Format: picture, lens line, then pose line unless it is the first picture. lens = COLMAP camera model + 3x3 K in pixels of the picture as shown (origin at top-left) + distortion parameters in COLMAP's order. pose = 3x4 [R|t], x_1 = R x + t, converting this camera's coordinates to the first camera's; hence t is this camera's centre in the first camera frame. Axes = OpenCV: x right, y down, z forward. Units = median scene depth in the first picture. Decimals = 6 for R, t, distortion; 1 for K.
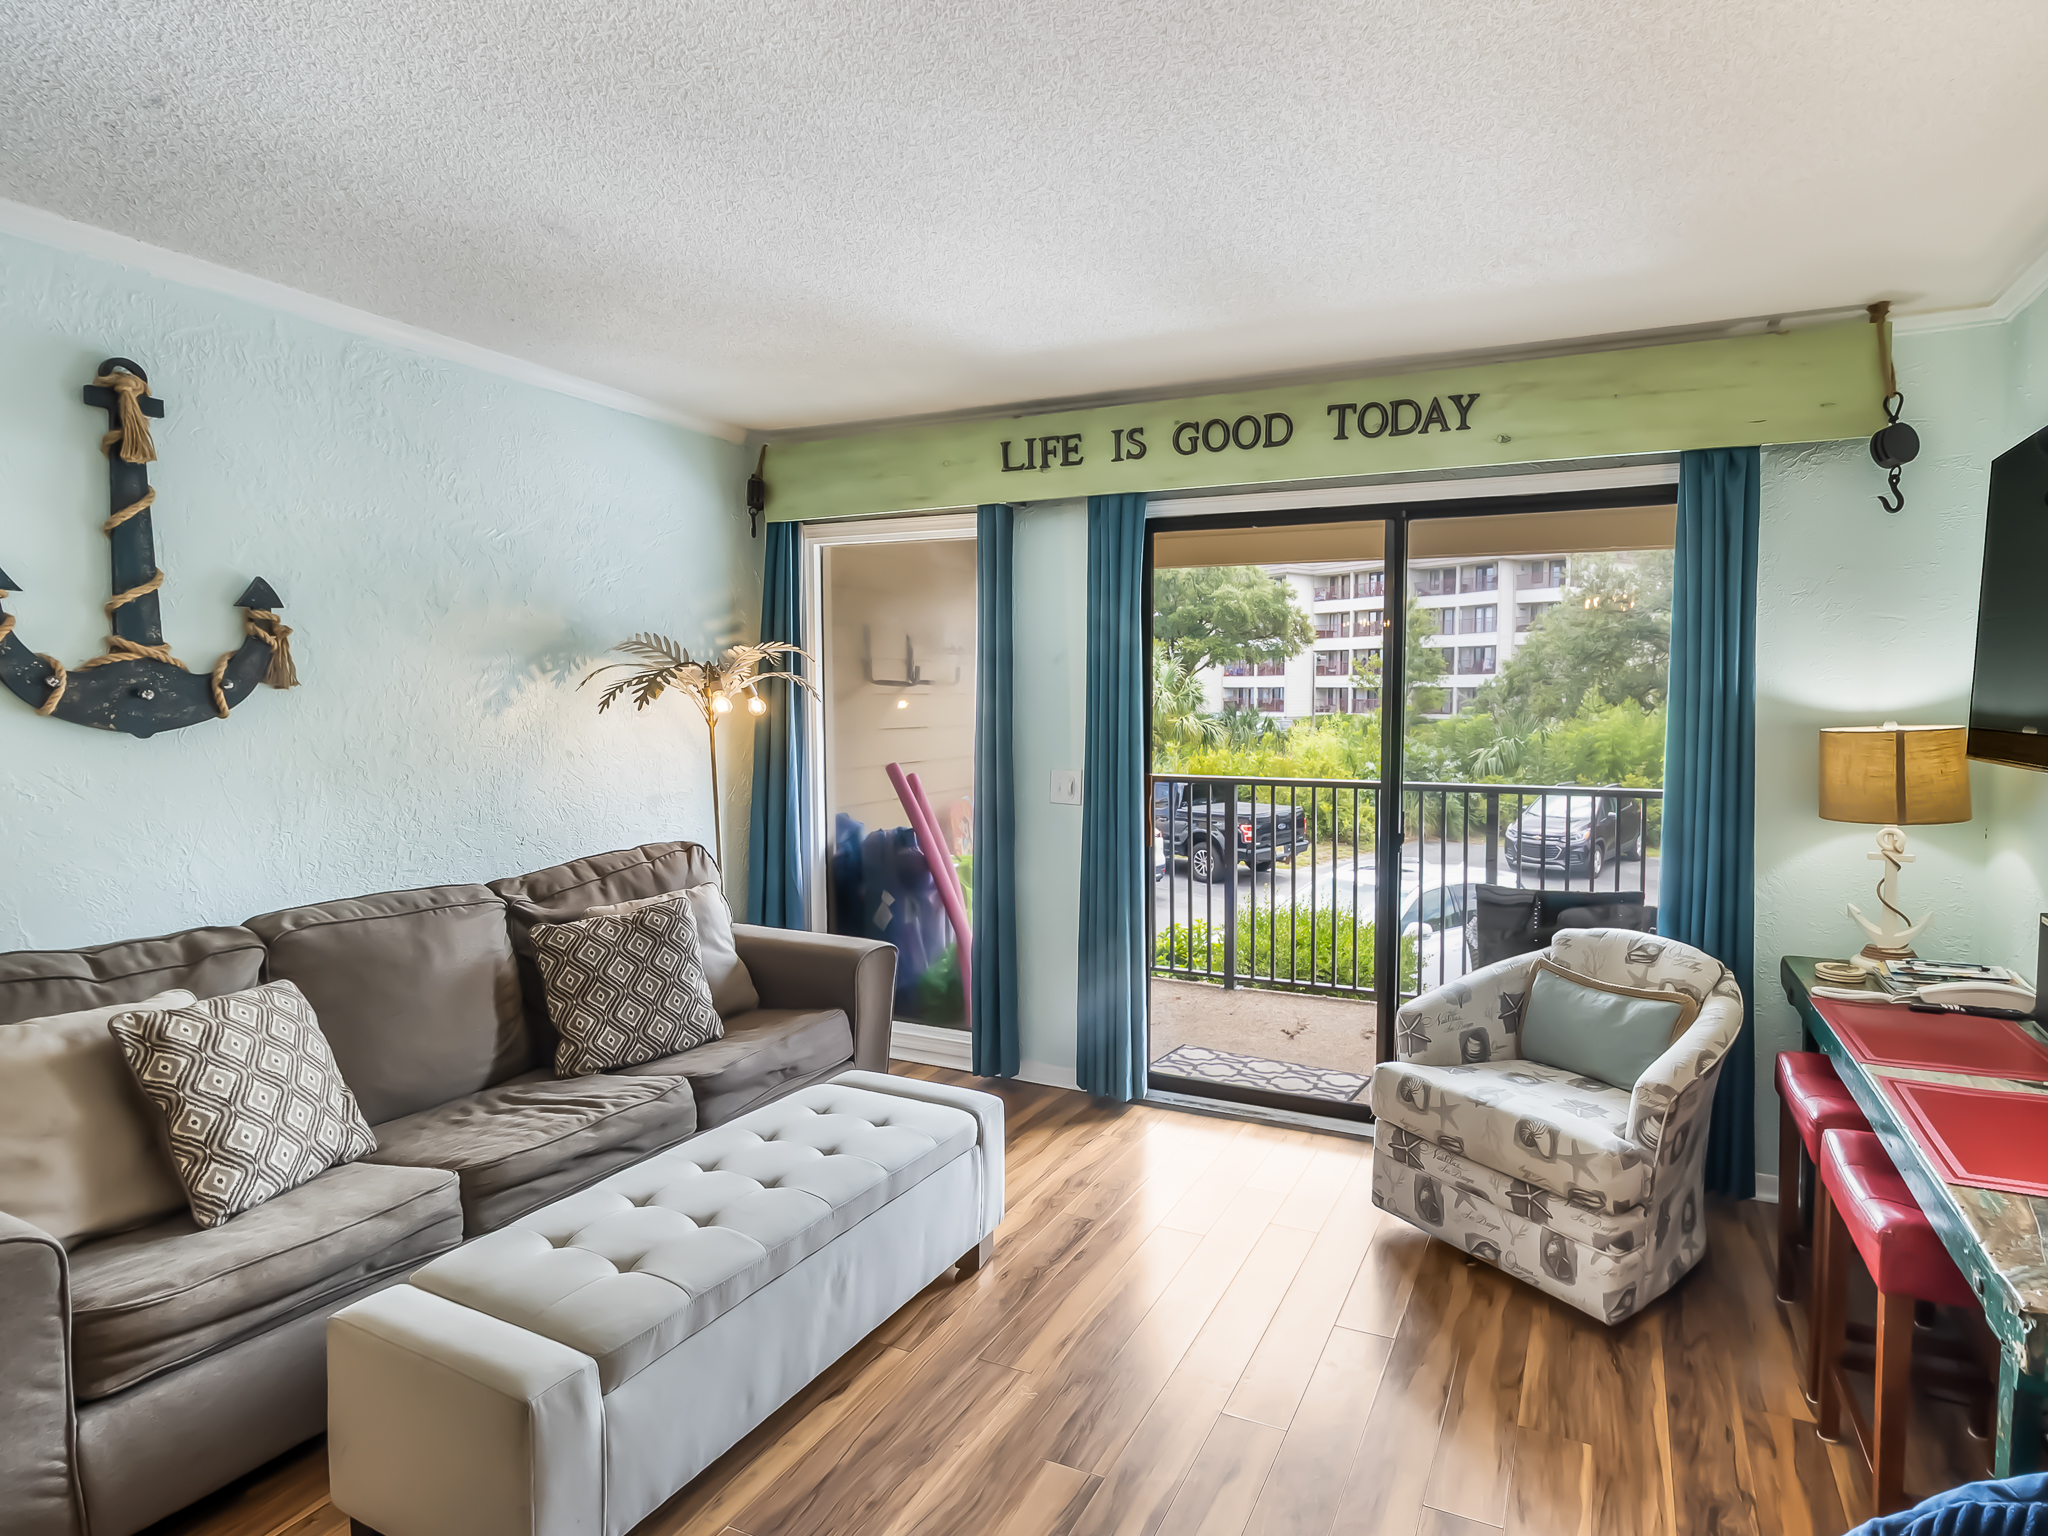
lens RADIAL K [[1056.6, 0, 1120.2], [0, 1056.6, 760.2], [0, 0, 1]] dist [-0.021955, -0.000029]
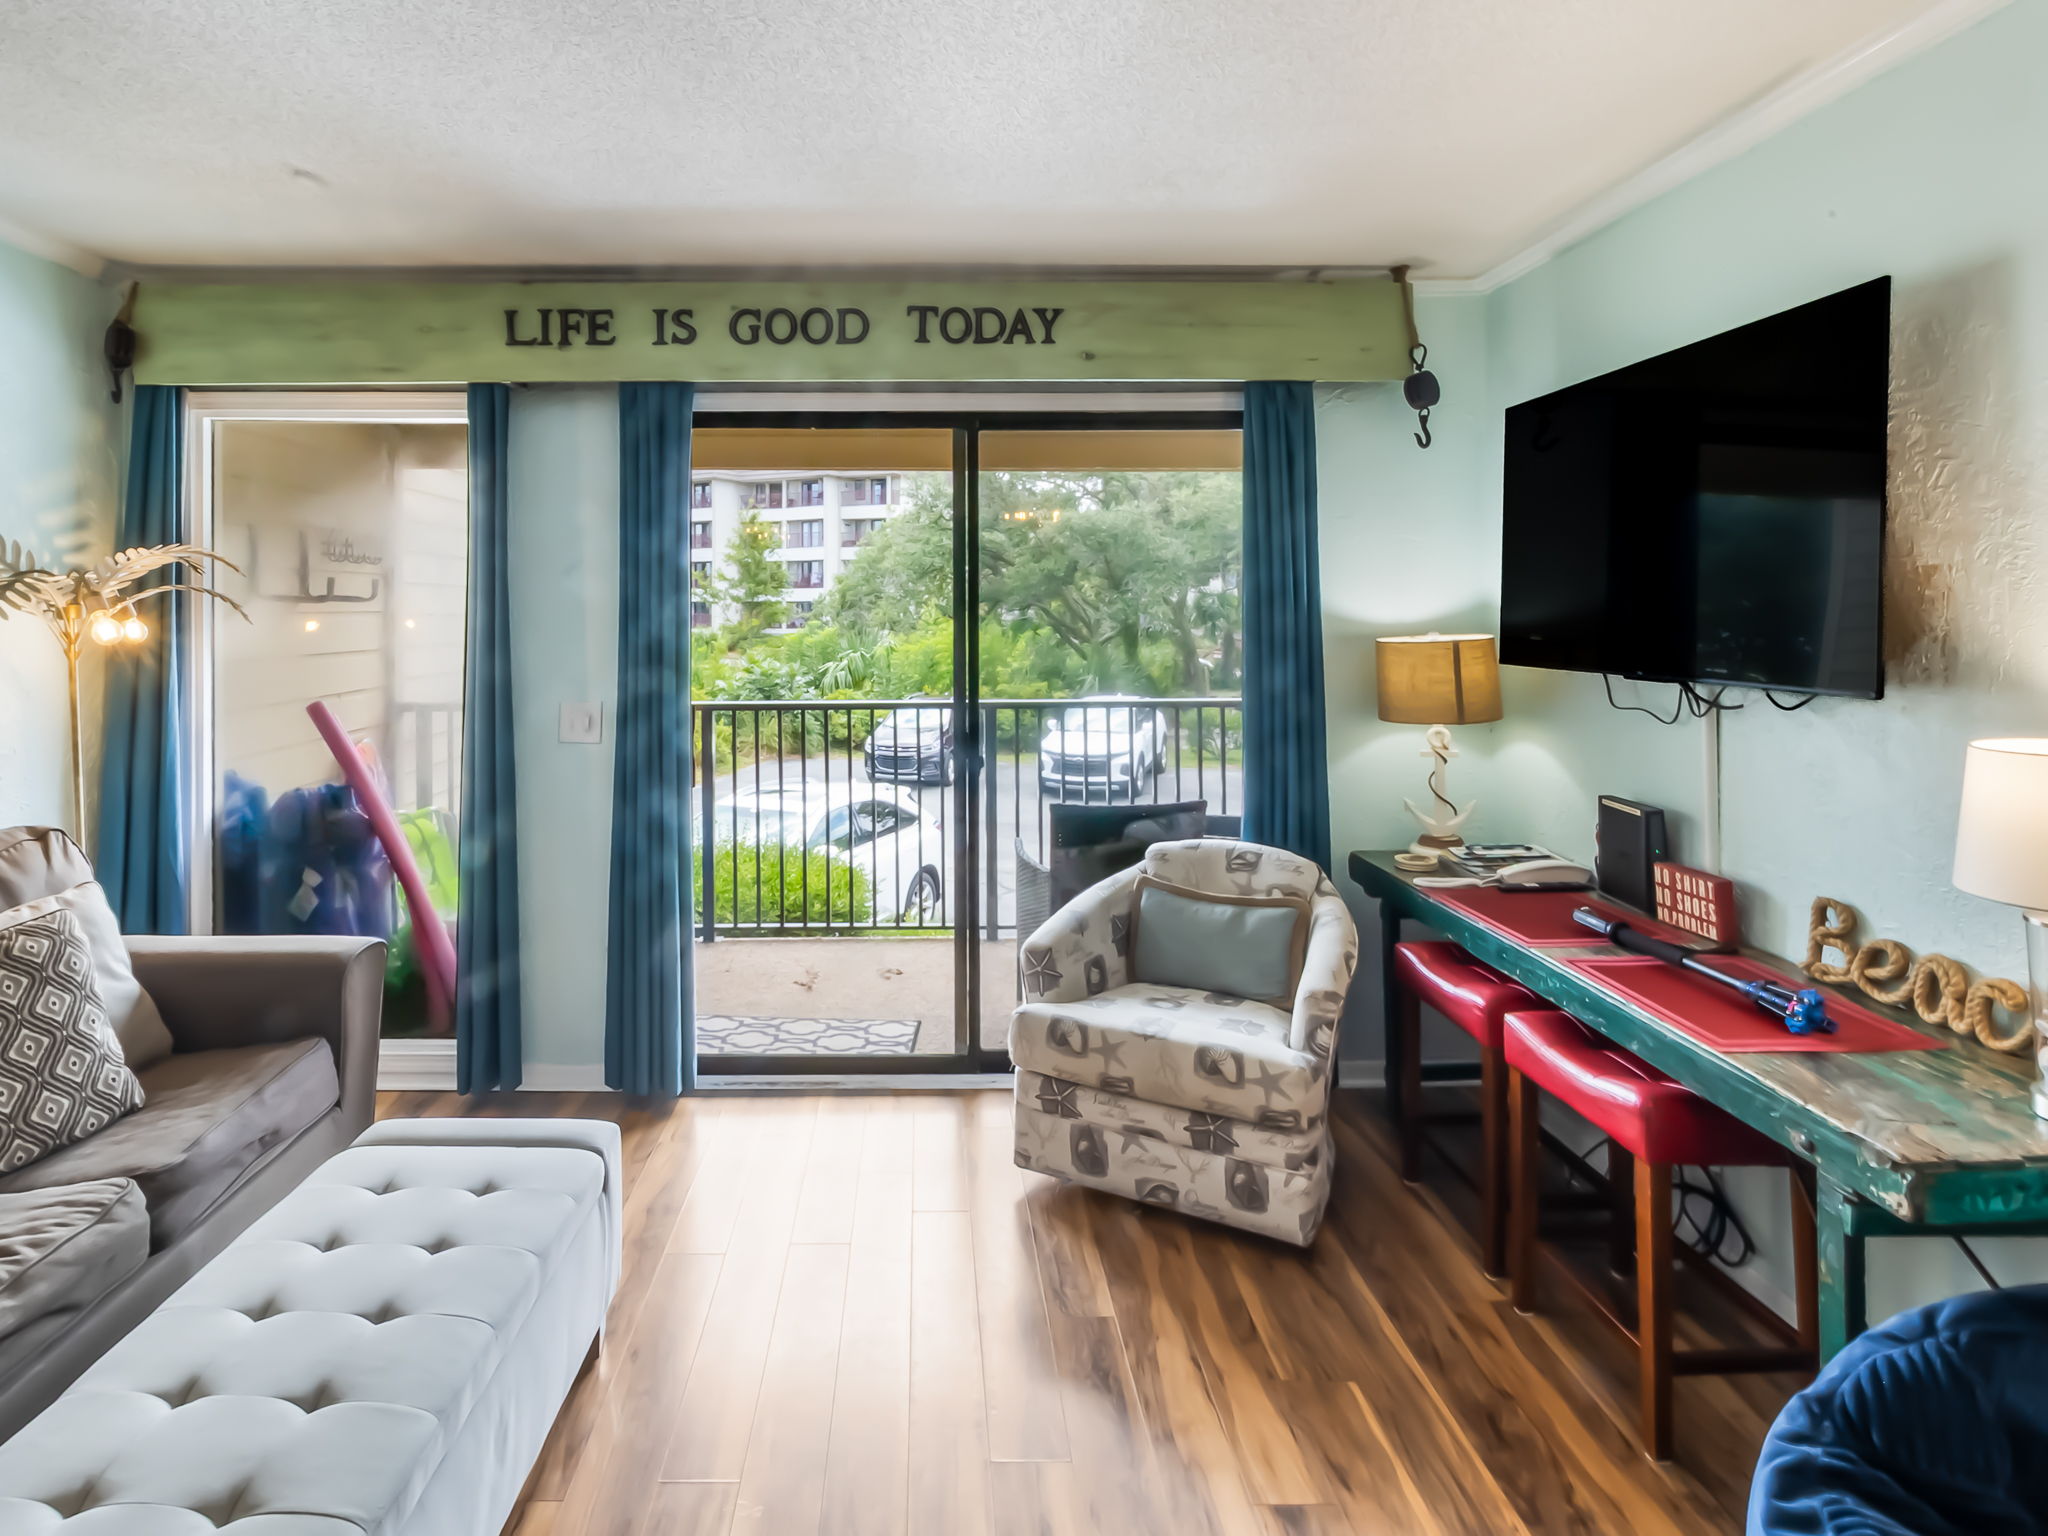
lens RADIAL K [[1108.6, 0, 891.2], [0, 1108.6, 611.0], [0, 0, 1]] dist [-0.011205, 0.000406]
pose [[0.917769, -0.004518, 0.397088, -0.219851], [0.029257, 0.997987, -0.056265, -0.008745], [-0.396035, 0.063256, 0.916054, 0.118144]]
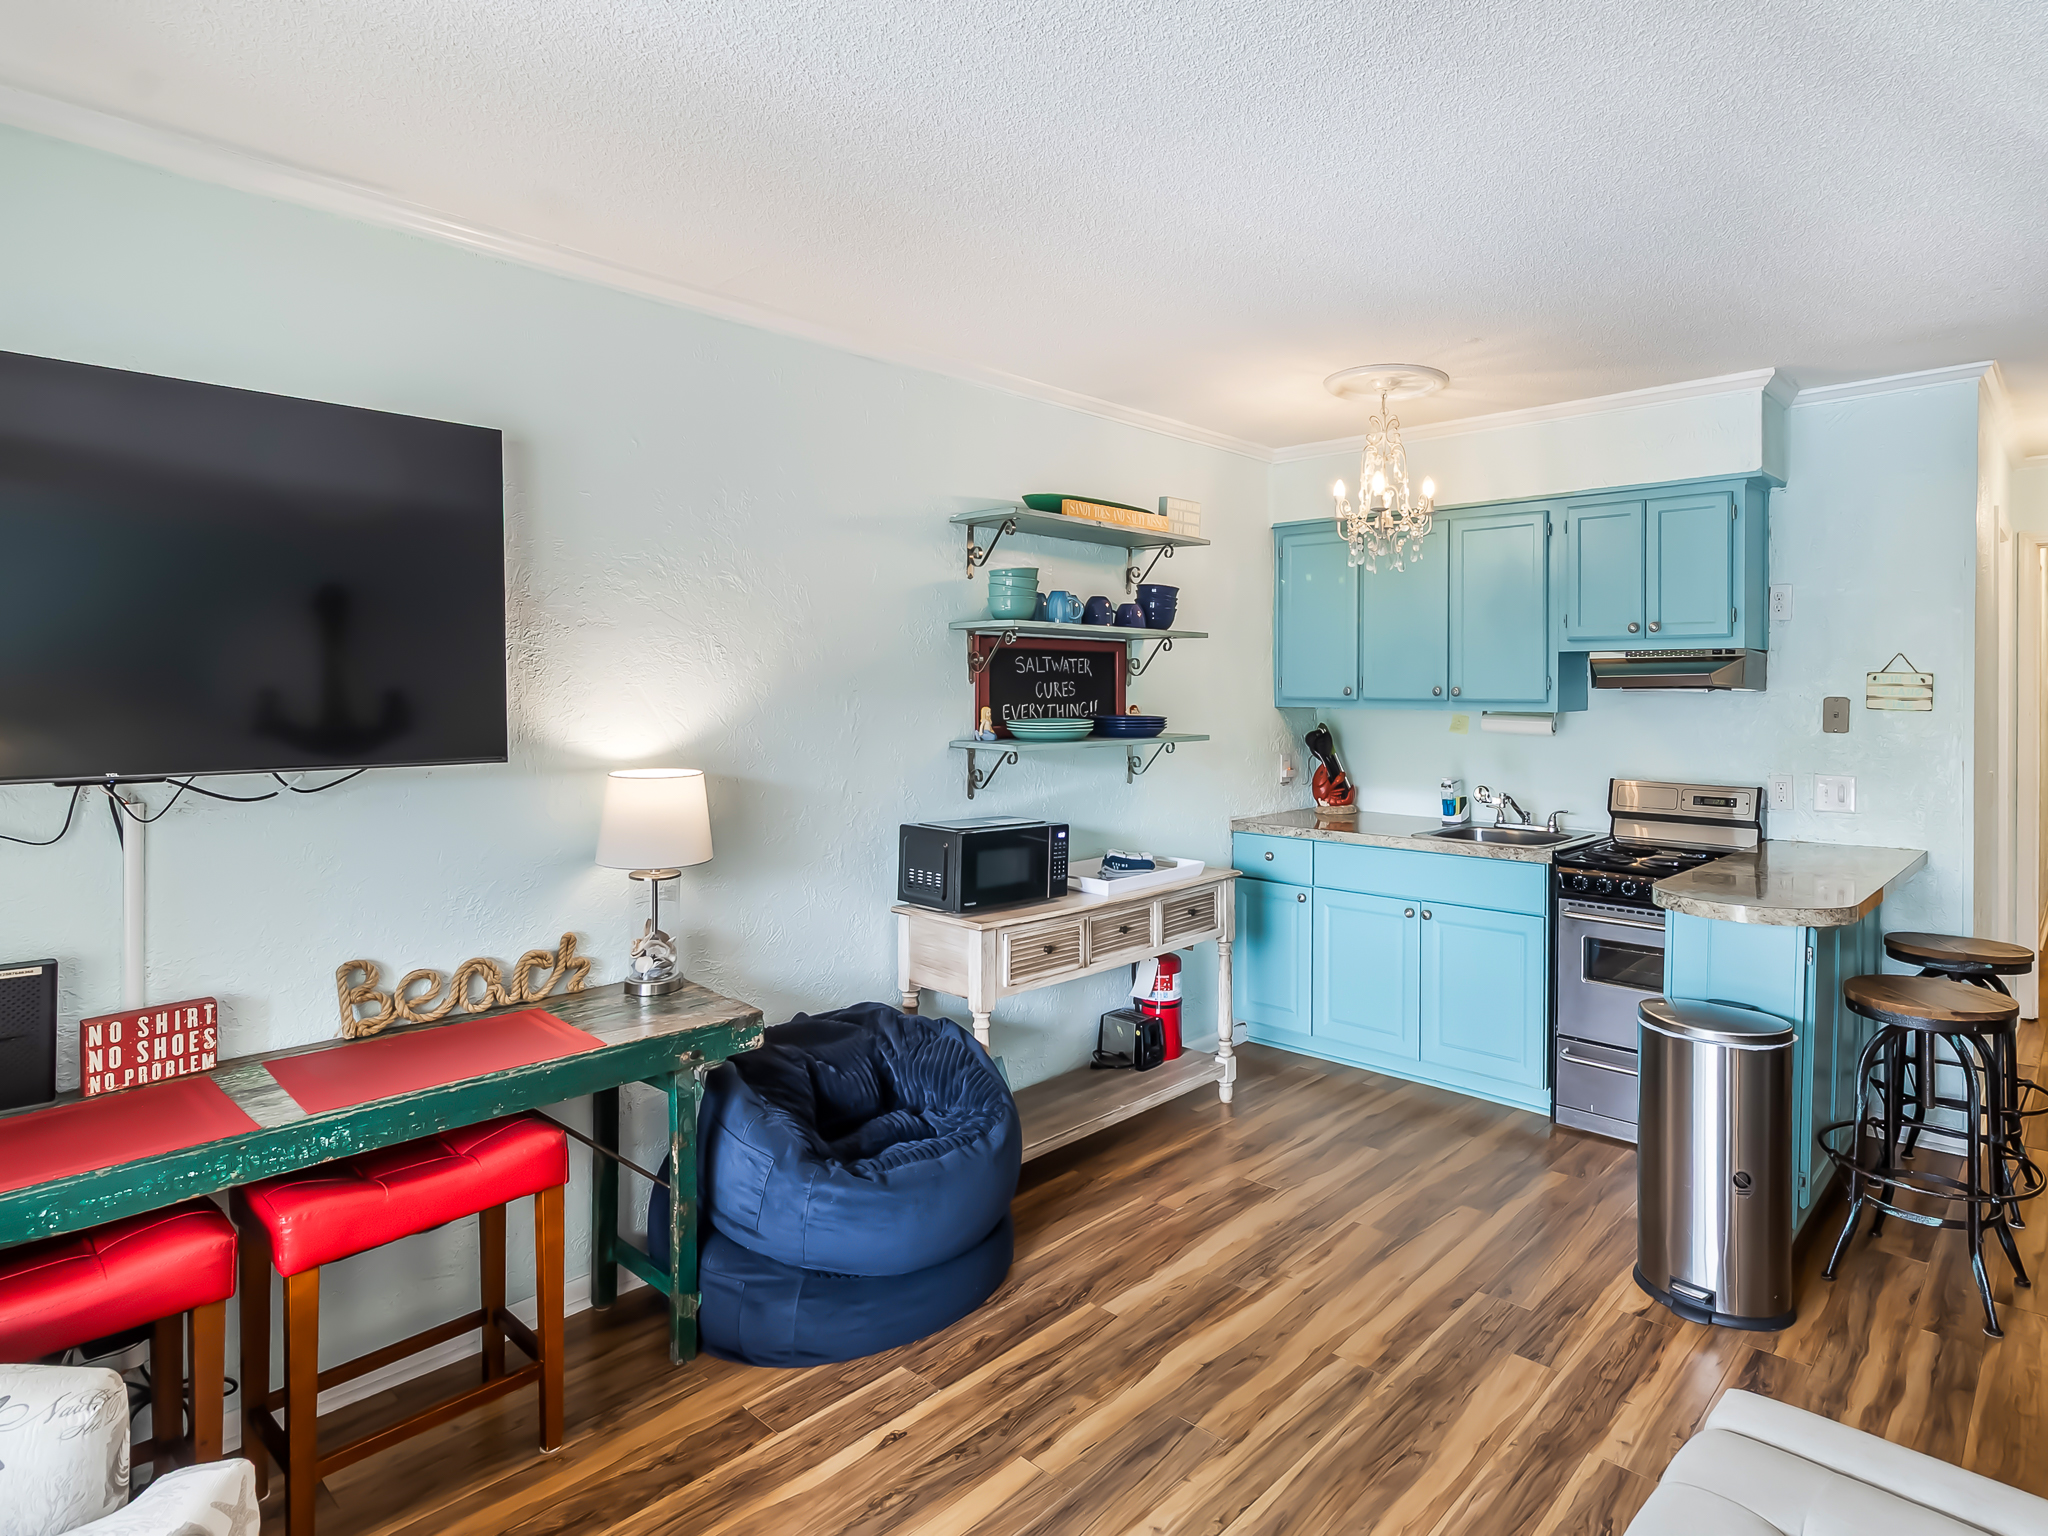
lens RADIAL K [[1137.3, 0, 1202.0], [0, 1137.3, 709.6], [0, 0, 1]] dist [-0.000744, 0.000743]
pose [[-0.975308, -0.007421, 0.220725, -0.144400], [0.009771, 0.997007, 0.076696, -0.070713], [-0.220634, 0.076959, -0.972316, 1.076005]]
